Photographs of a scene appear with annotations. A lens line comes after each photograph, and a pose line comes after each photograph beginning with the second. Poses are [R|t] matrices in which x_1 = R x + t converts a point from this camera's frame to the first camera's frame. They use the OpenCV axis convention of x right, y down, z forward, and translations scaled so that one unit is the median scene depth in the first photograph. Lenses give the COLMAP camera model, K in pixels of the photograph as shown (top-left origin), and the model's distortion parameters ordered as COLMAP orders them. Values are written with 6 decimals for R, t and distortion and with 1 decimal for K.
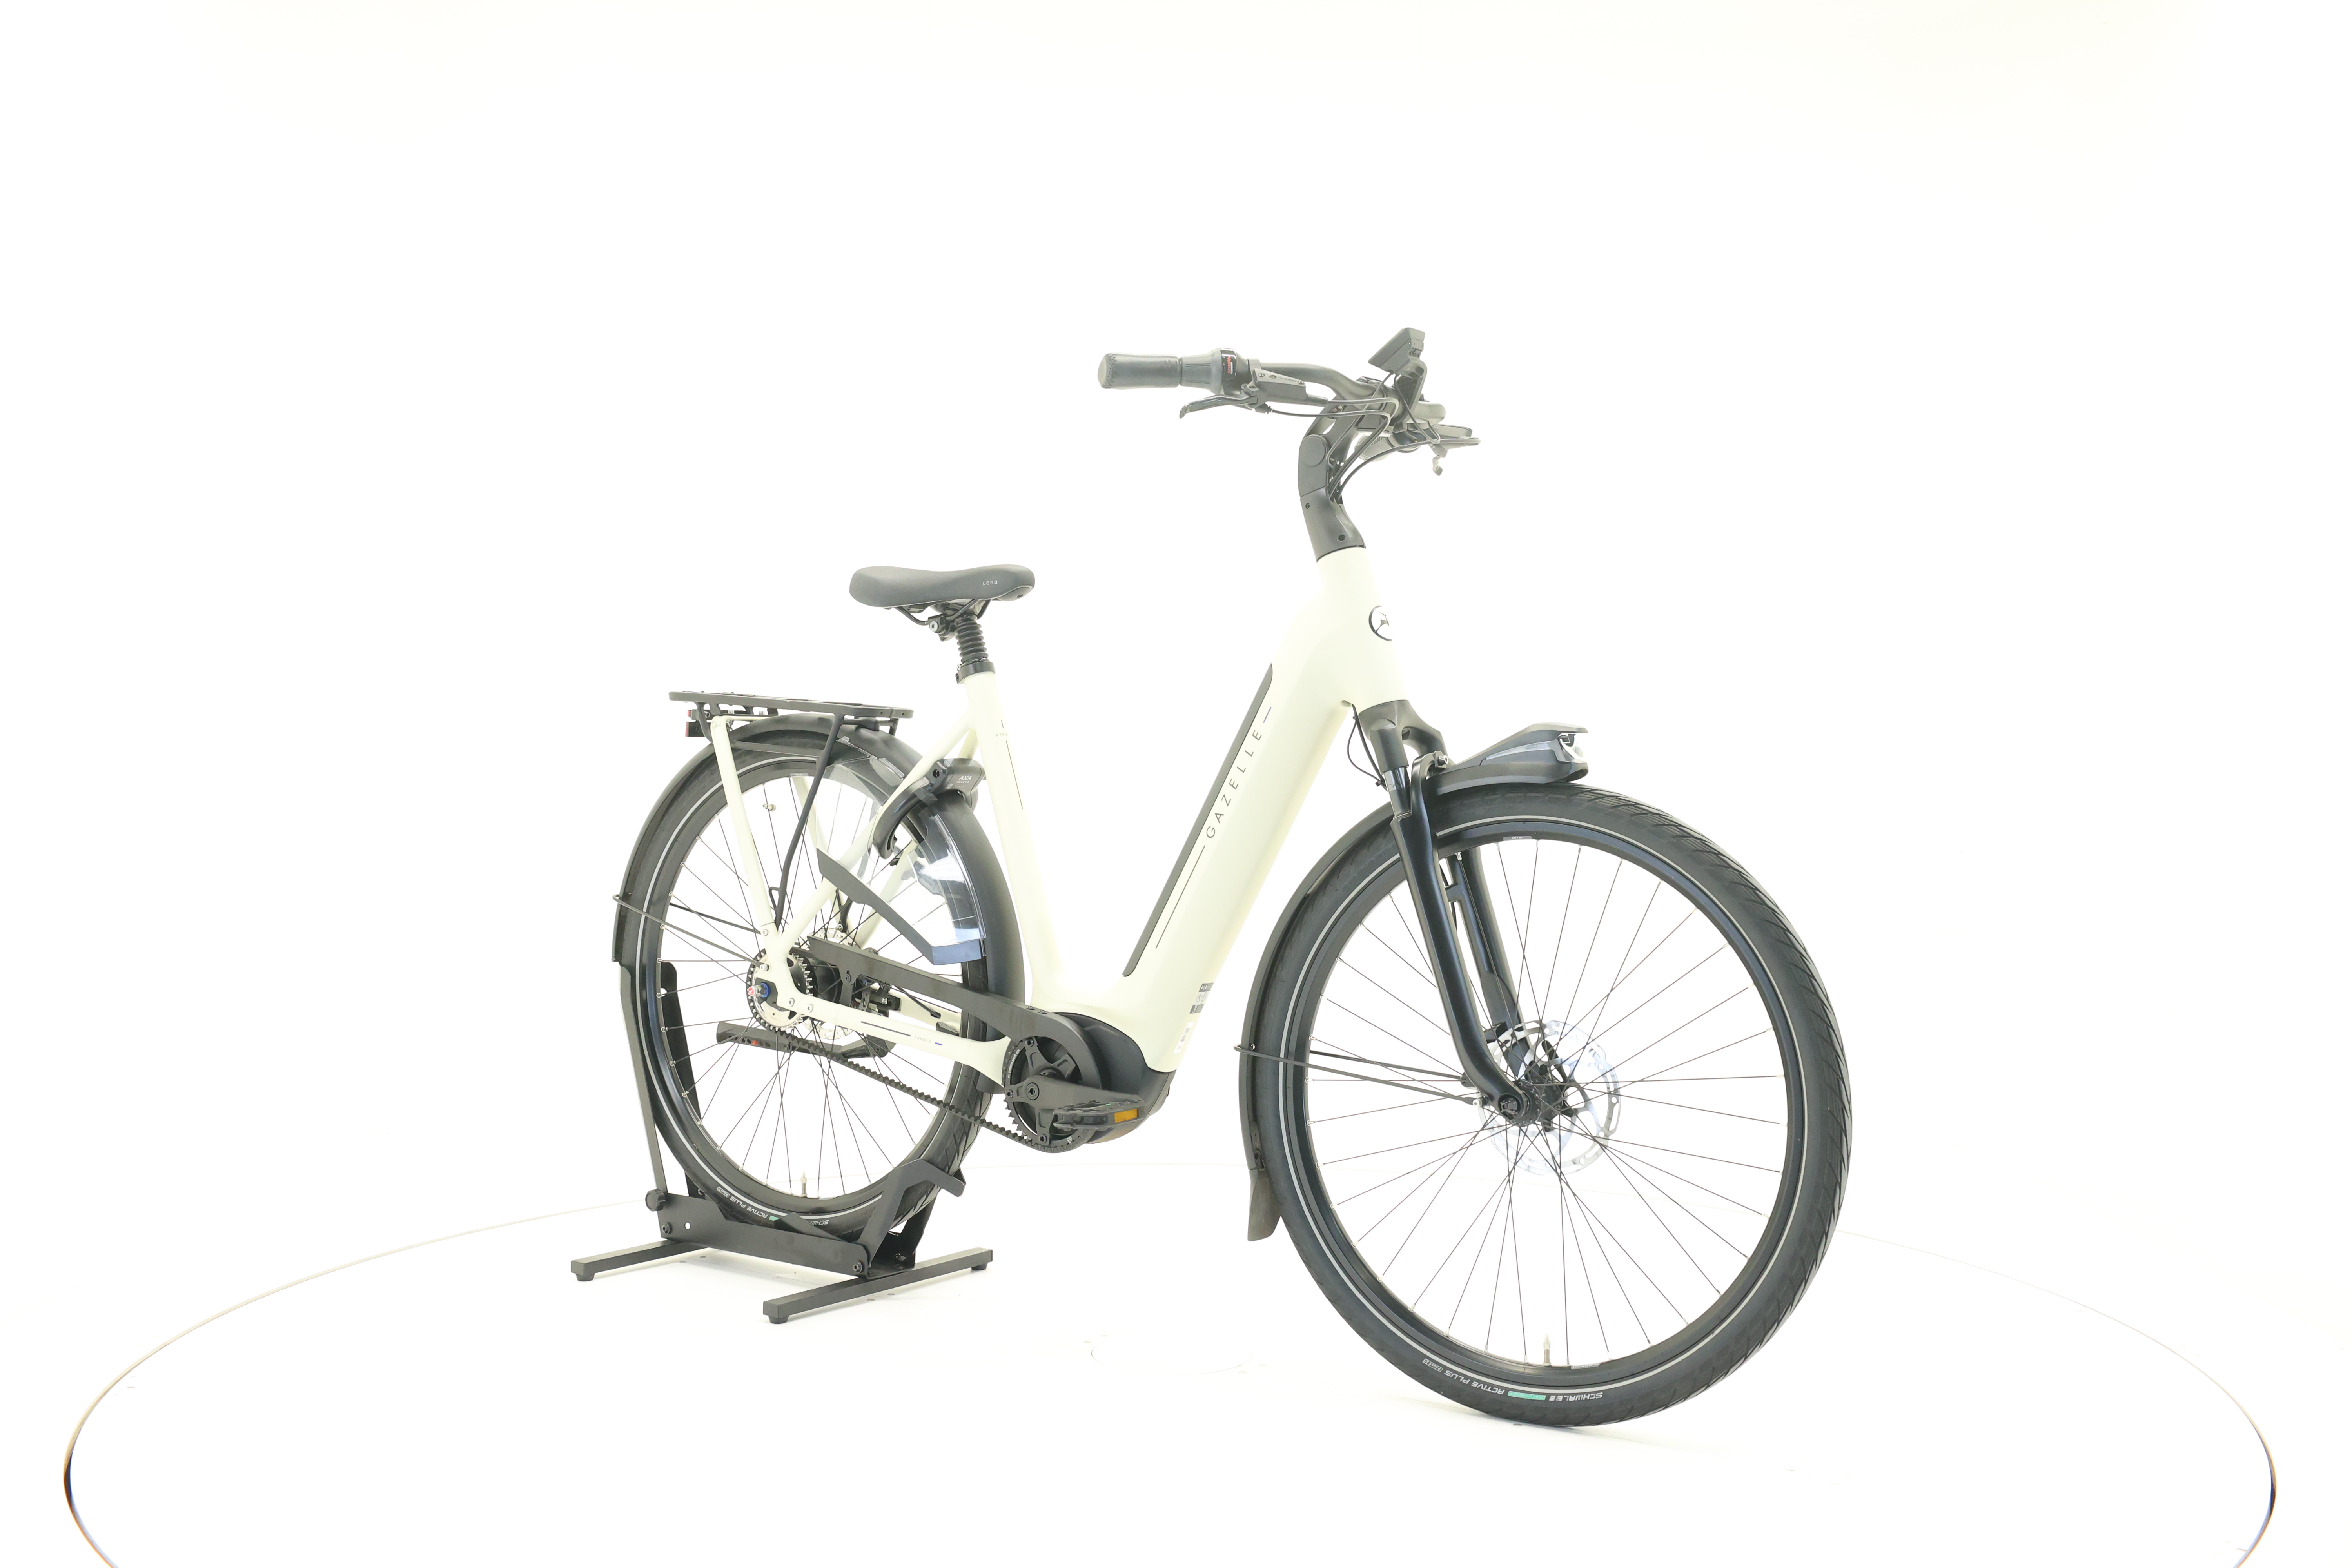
lens RADIAL K [[2384.1, 0, 1176.0], [0, 2384.1, 784.0], [0, 0, 1]] dist [-0.009601, 0.006640]
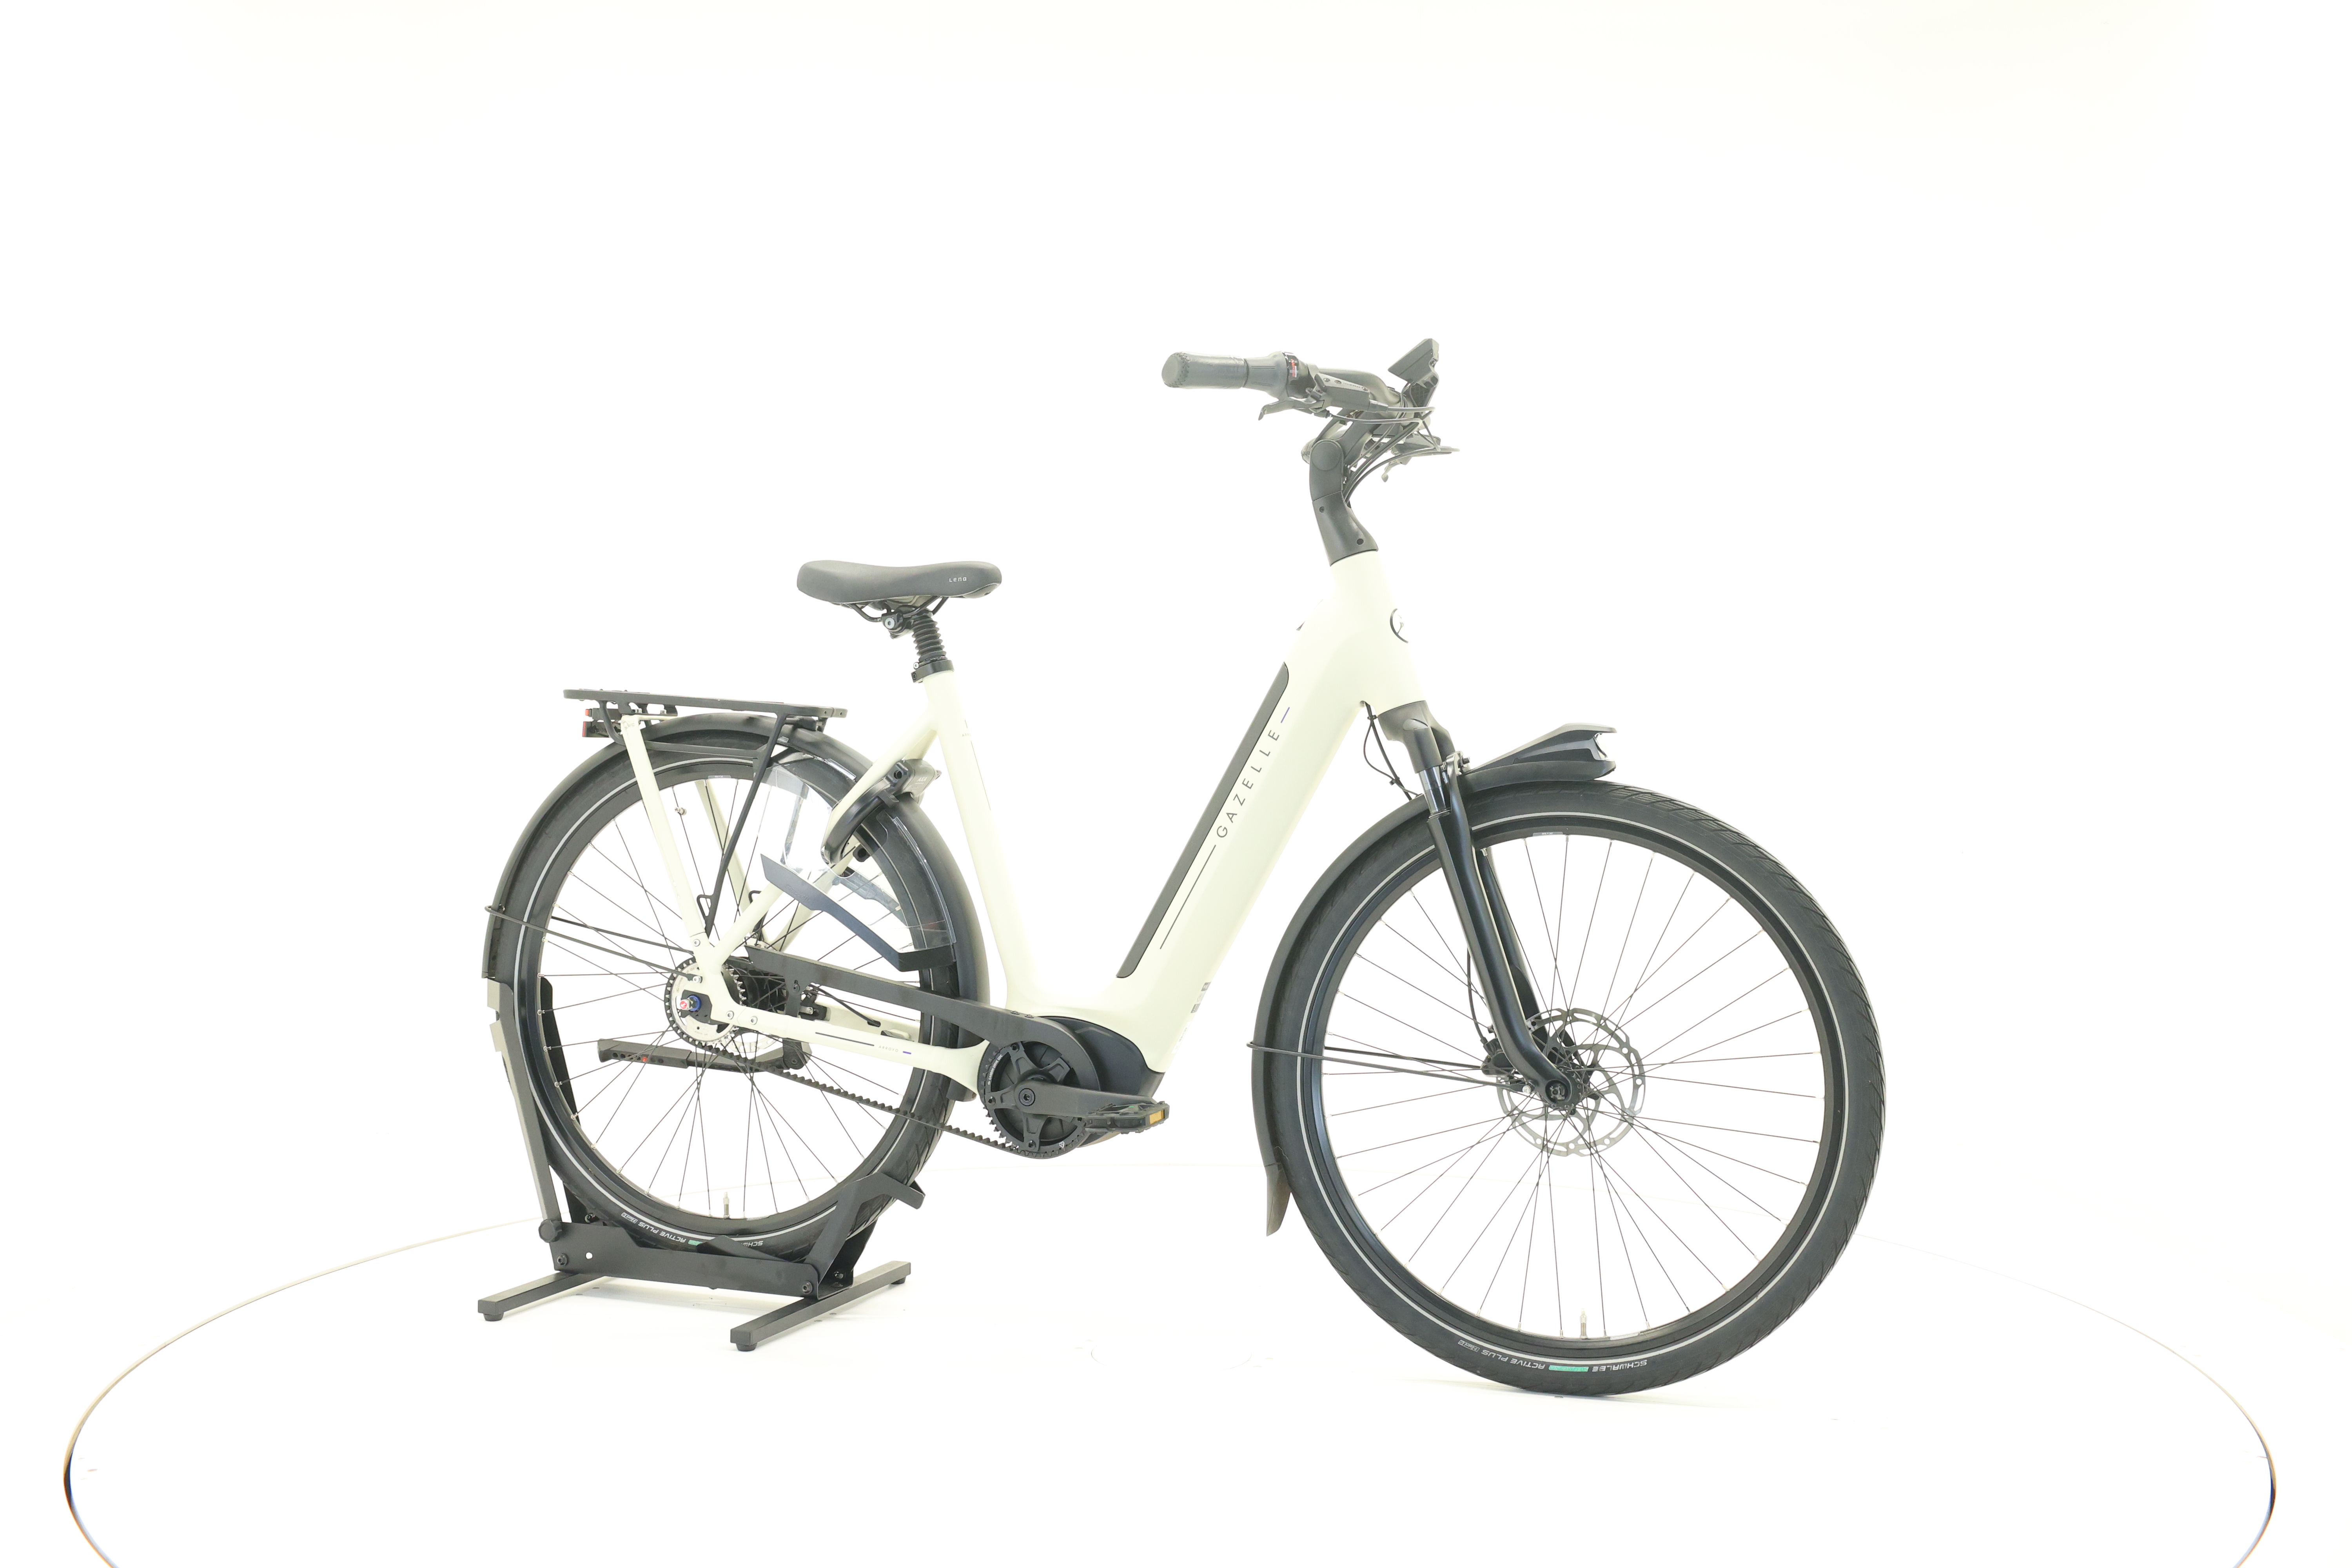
lens RADIAL K [[2384.1, 0, 1176.0], [0, 2384.1, 784.0], [0, 0, 1]] dist [-0.009601, 0.006640]
pose [[0.965829, -0.006690, 0.259093, -0.268415], [0.006385, 0.999978, 0.002018, -0.002079], [-0.259100, -0.000295, 0.965850, 0.034877]]
